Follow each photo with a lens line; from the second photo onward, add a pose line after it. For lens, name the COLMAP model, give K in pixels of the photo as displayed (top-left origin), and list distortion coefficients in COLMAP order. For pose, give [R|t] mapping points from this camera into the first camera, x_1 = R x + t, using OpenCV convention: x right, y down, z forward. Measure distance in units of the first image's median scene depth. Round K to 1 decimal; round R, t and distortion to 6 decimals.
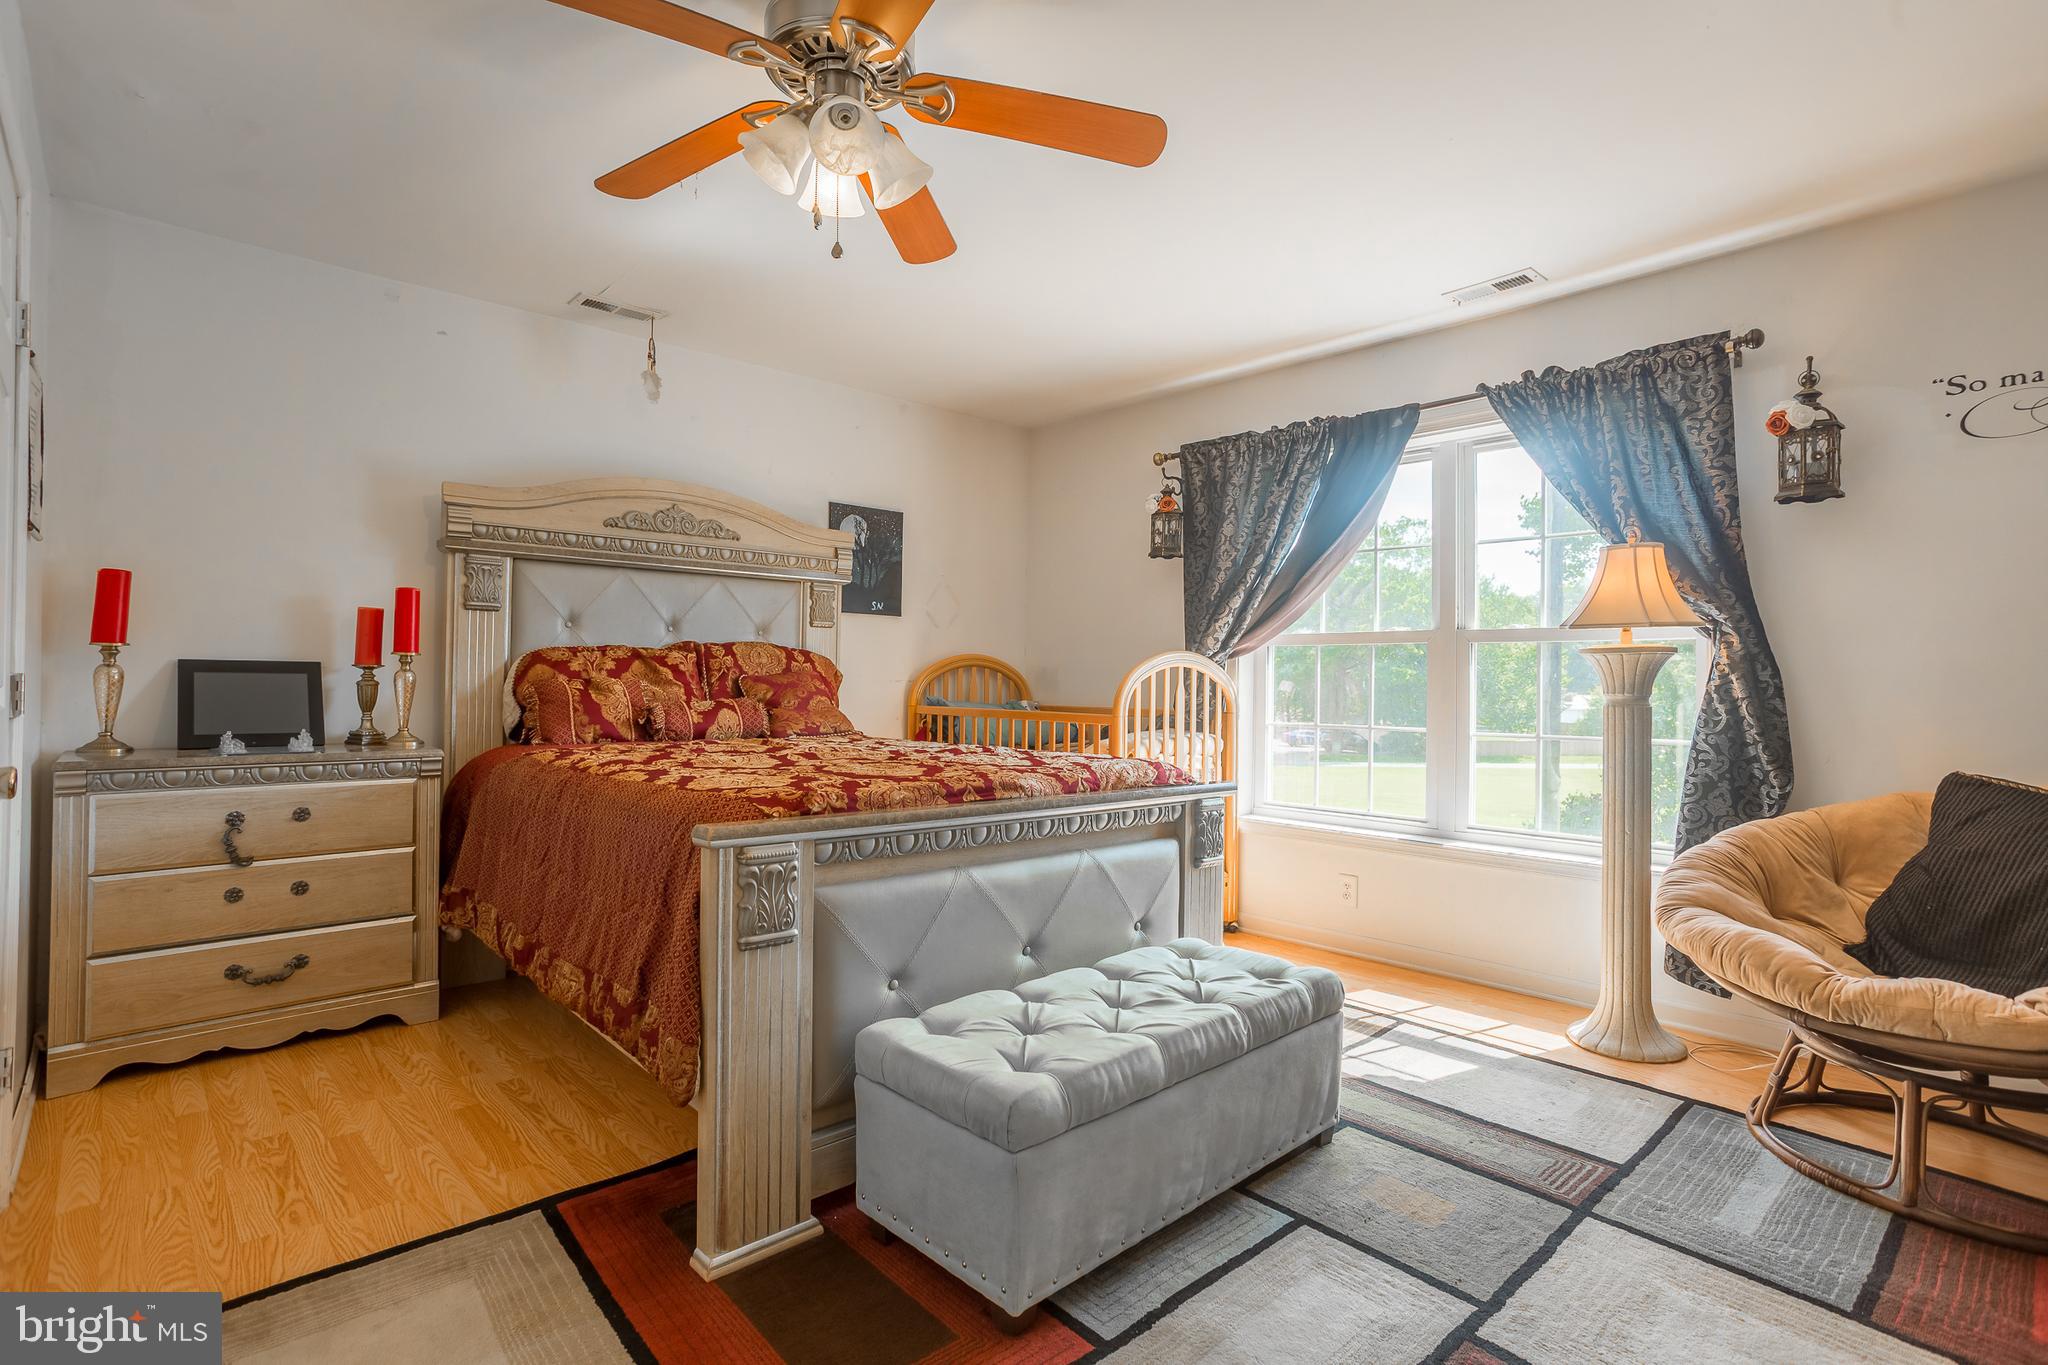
lens RADIAL K [[1003.0, 0, 1003.7], [0, 1003.0, 676.2], [0, 0, 1]] dist [-0.022771, 0.019495]
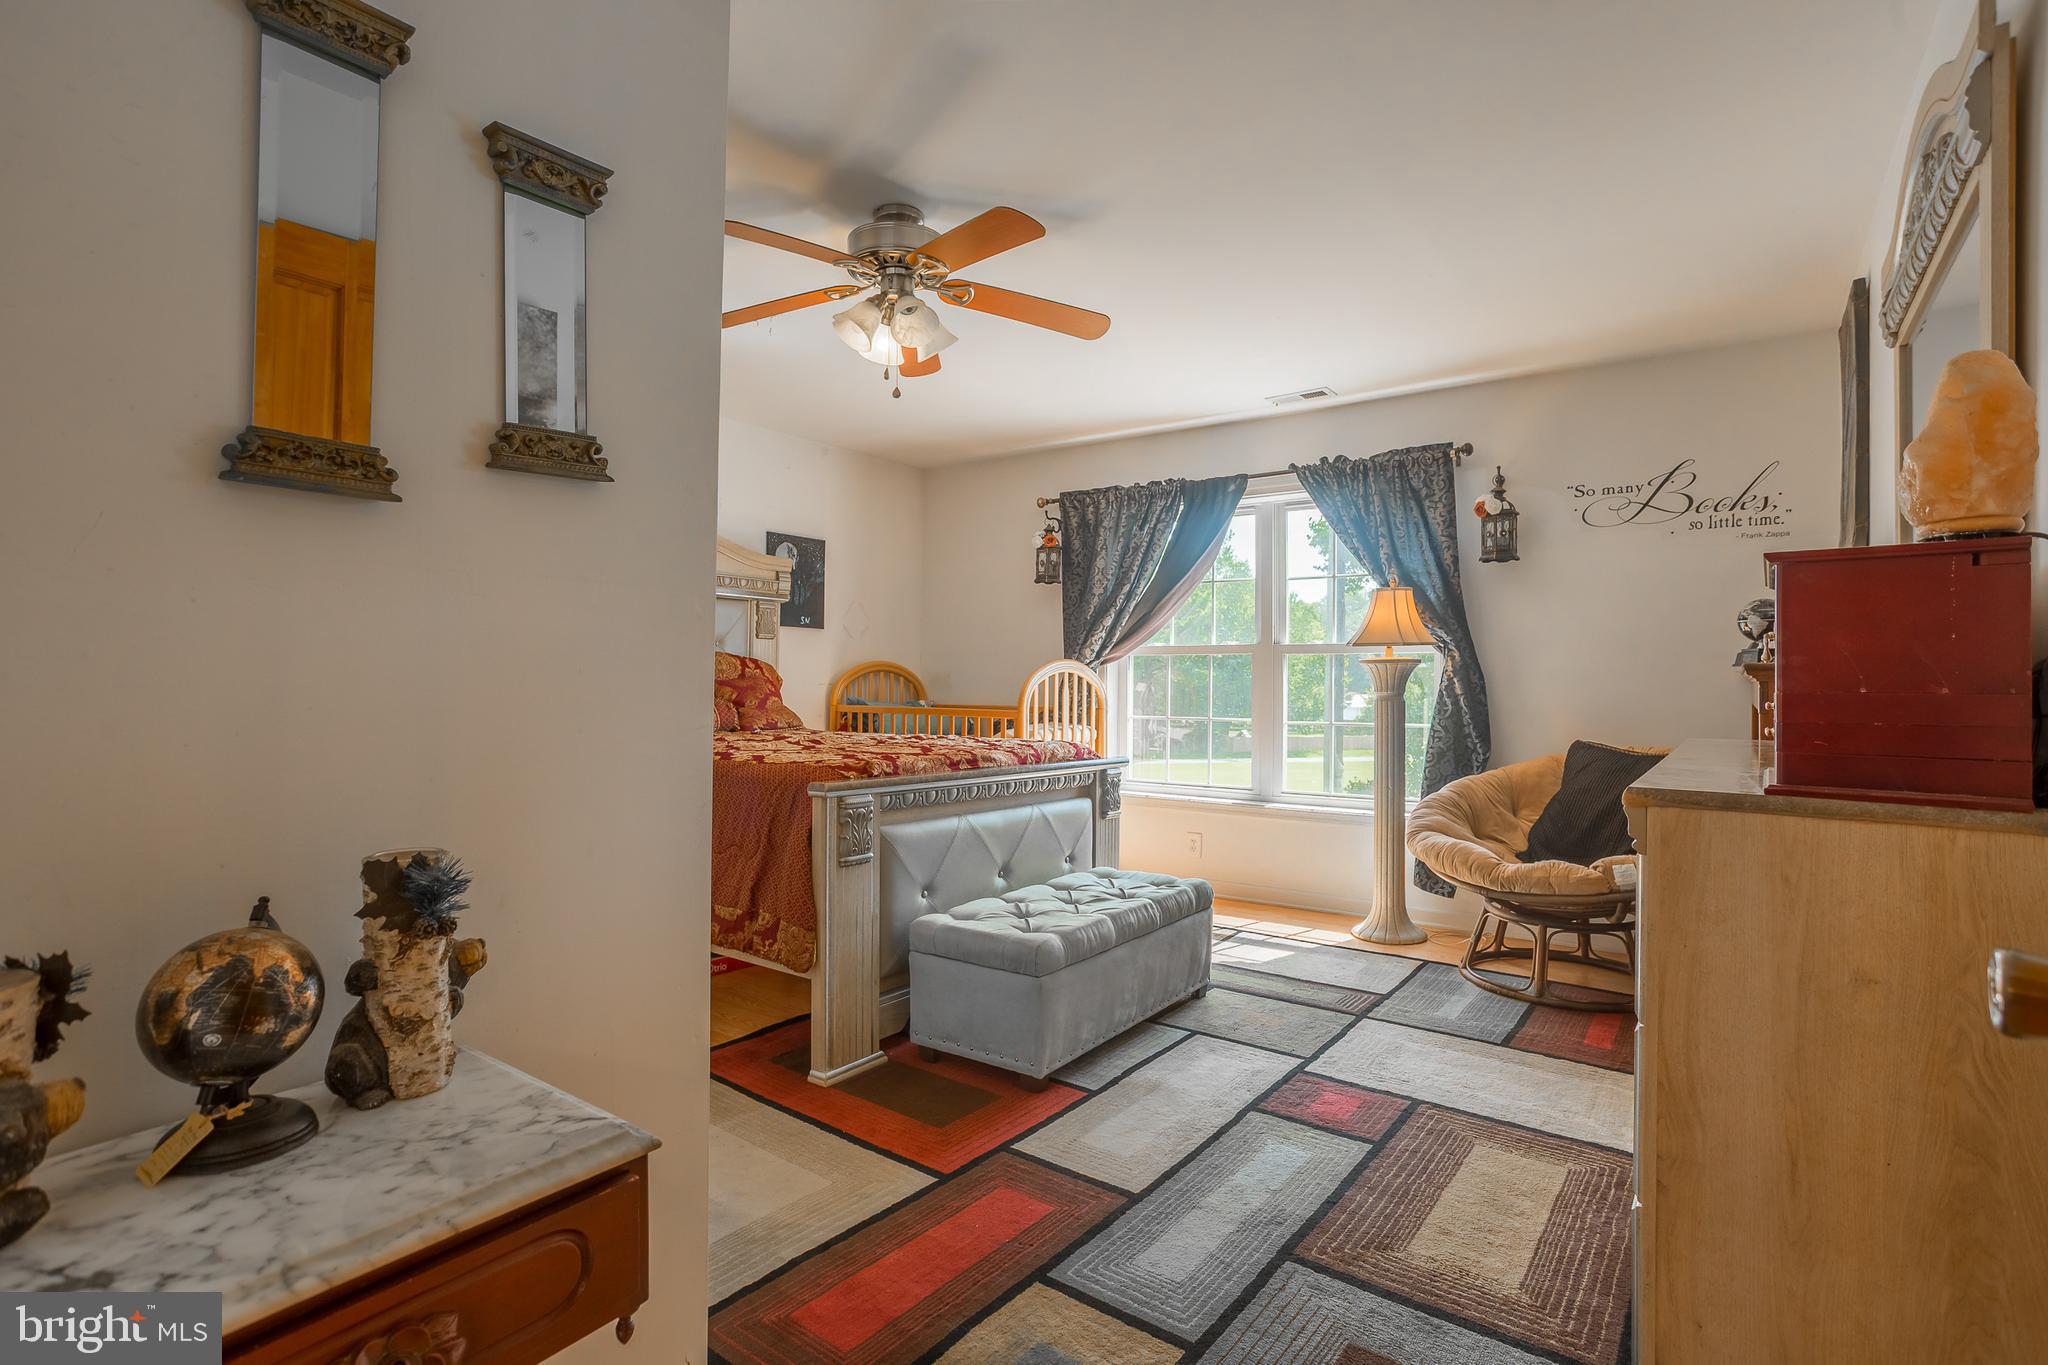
lens RADIAL K [[1003.0, 0, 1005.1], [0, 1003.0, 679.0], [0, 0, 1]] dist [-0.022771, 0.019495]
pose [[0.982889, -0.002319, 0.184183, -0.193931], [0.002210, 0.999997, 0.000794, -0.003130], [-0.184184, -0.000374, 0.982892, -0.330346]]
